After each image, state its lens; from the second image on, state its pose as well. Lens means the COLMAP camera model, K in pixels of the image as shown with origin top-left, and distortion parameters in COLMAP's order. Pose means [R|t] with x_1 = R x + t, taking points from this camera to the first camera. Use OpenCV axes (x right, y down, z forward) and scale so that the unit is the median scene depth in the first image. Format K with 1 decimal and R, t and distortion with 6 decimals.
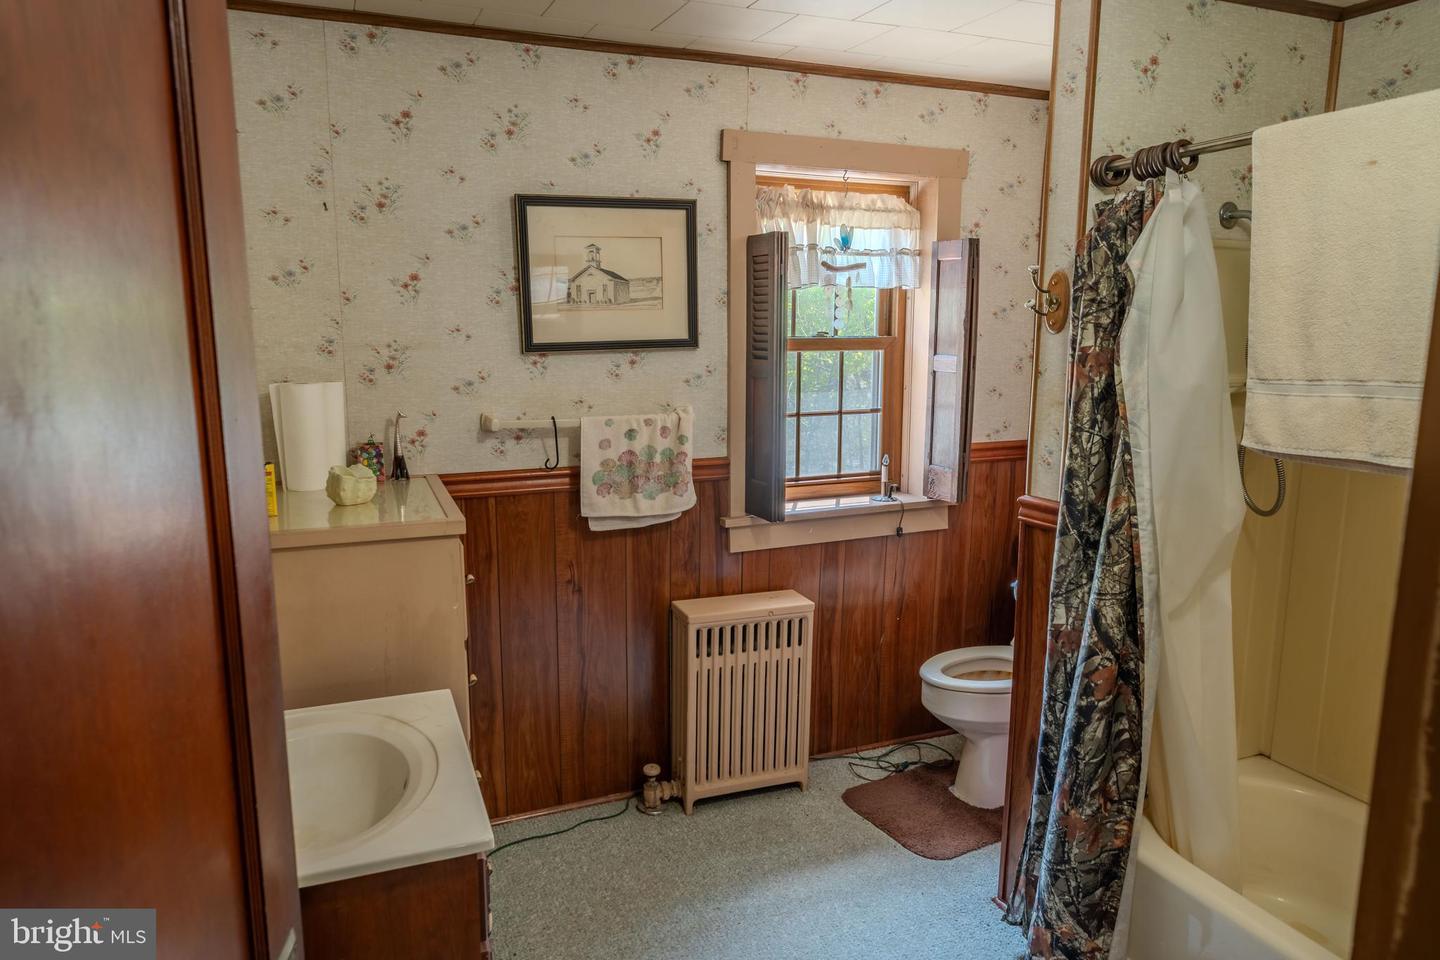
lens RADIAL K [[924.4, 0, 716.2], [0, 924.4, 481.7], [0, 0, 1]] dist [-0.001340, 0.000912]
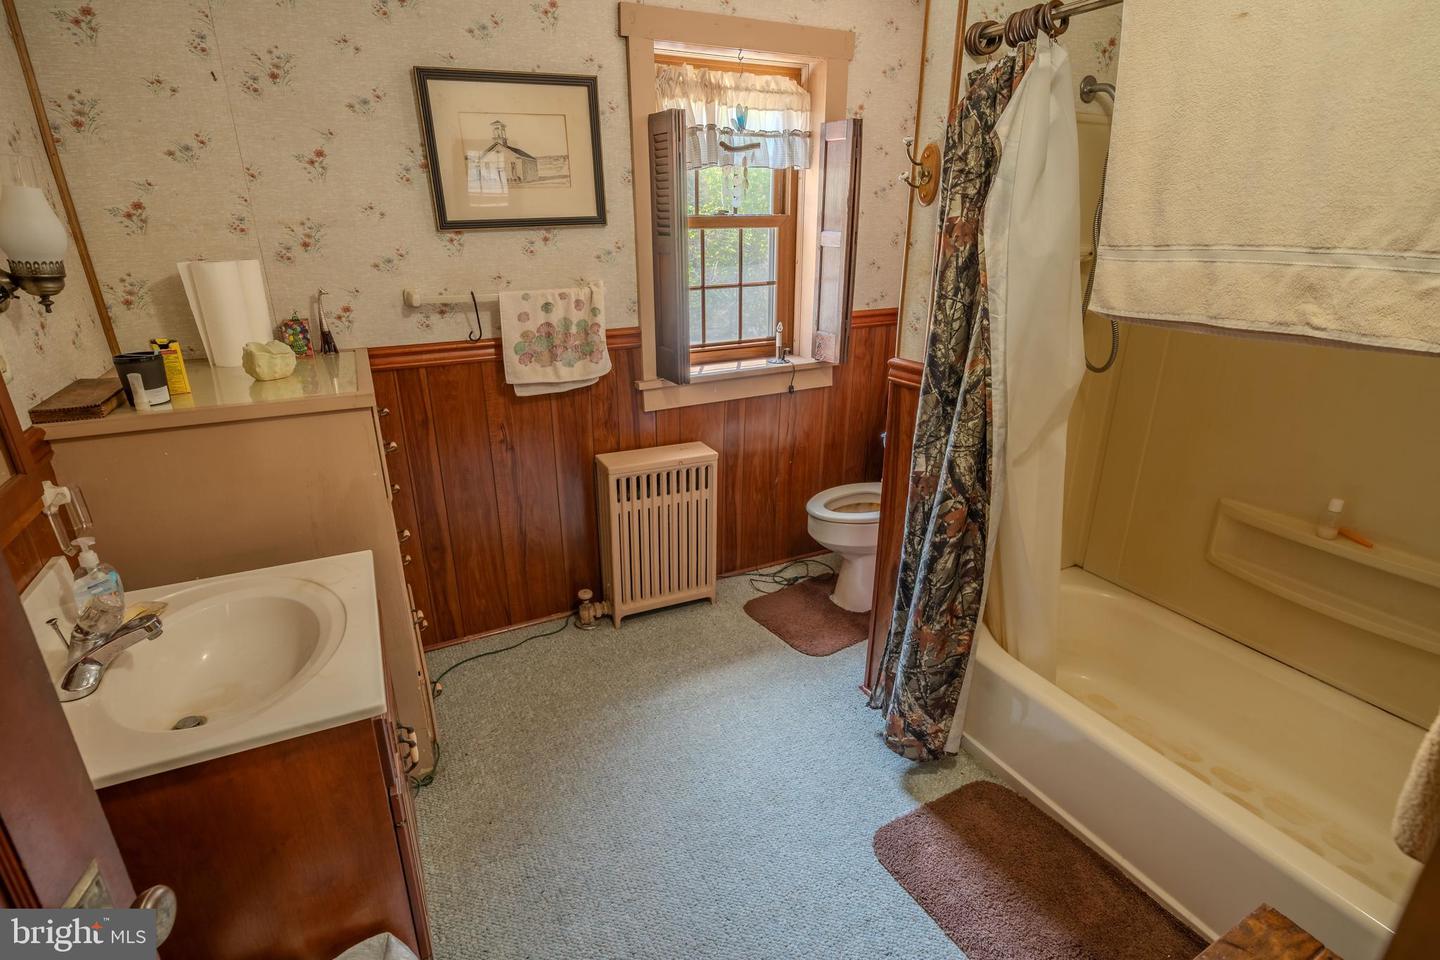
lens RADIAL K [[707.9, 0, 720.1], [0, 707.9, 481.9], [0, 0, 1]] dist [-0.001421, 0.000186]
pose [[0.997042, -0.031736, 0.070003, 0.050450], [0.017780, 0.981304, 0.191640, -0.005574], [-0.074776, -0.189829, 0.978966, 0.126145]]
